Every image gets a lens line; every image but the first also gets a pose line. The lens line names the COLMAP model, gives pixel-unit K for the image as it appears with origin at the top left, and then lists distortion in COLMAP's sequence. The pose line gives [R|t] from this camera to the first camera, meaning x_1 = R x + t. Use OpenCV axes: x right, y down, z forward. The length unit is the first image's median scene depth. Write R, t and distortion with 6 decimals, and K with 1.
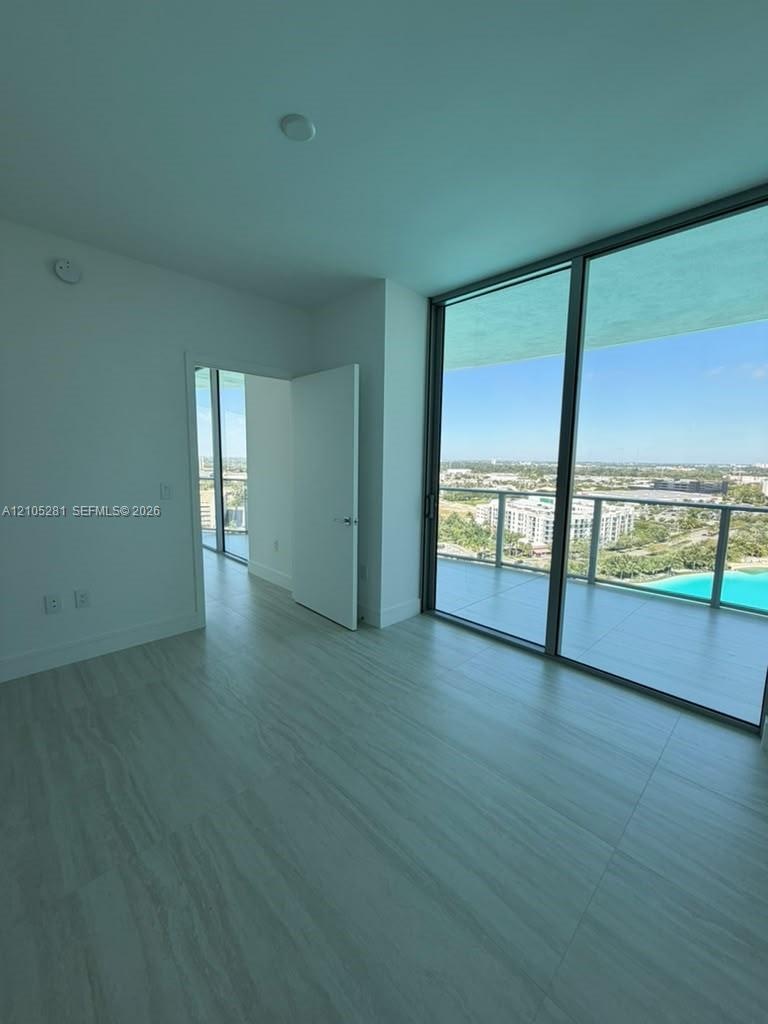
lens RADIAL K [[408.4, 0, 381.9], [0, 408.4, 509.8], [0, 0, 1]] dist [-0.000222, 0.000569]
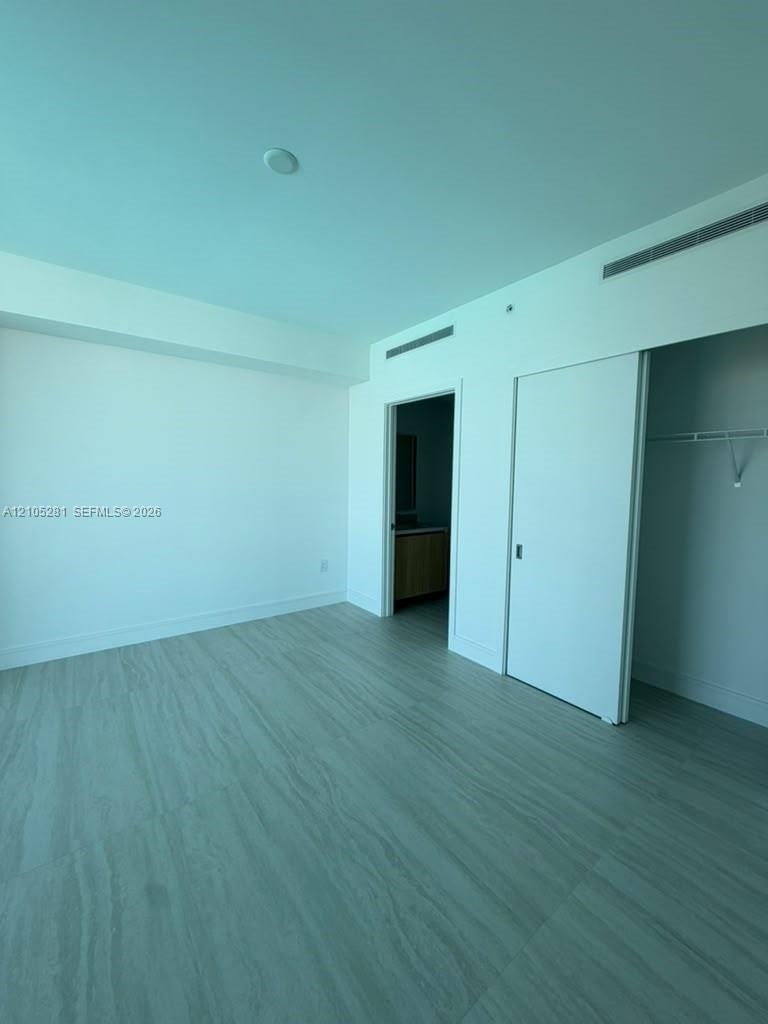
lens RADIAL K [[408.4, 0, 381.9], [0, 408.4, 509.8], [0, 0, 1]] dist [-0.000222, 0.000569]
pose [[-0.990671, -0.040741, 0.130044, -0.535308], [-0.013018, 0.978194, 0.207284, -0.242383], [-0.135653, 0.203658, -0.969599, 1.837087]]
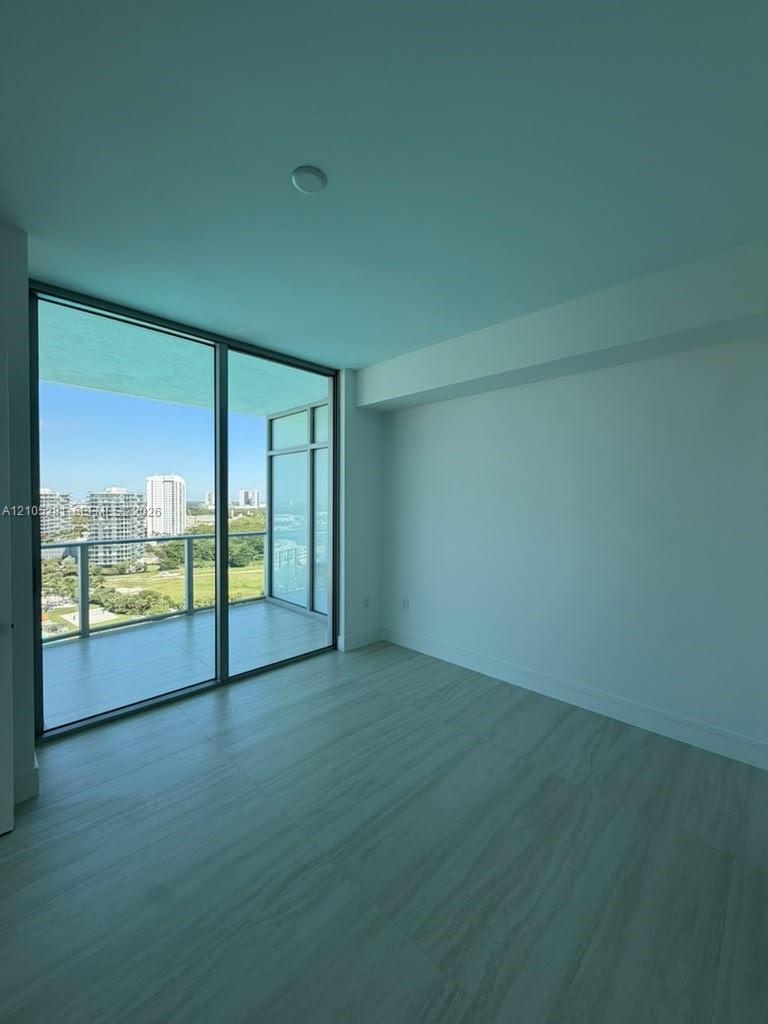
lens RADIAL K [[408.4, 0, 381.9], [0, 408.4, 509.8], [0, 0, 1]] dist [-0.000222, 0.000569]
pose [[-0.019014, -0.036706, 0.999145, -1.029324], [0.120847, 0.991915, 0.038740, -0.146147], [-0.992489, 0.121480, -0.014424, 0.798623]]
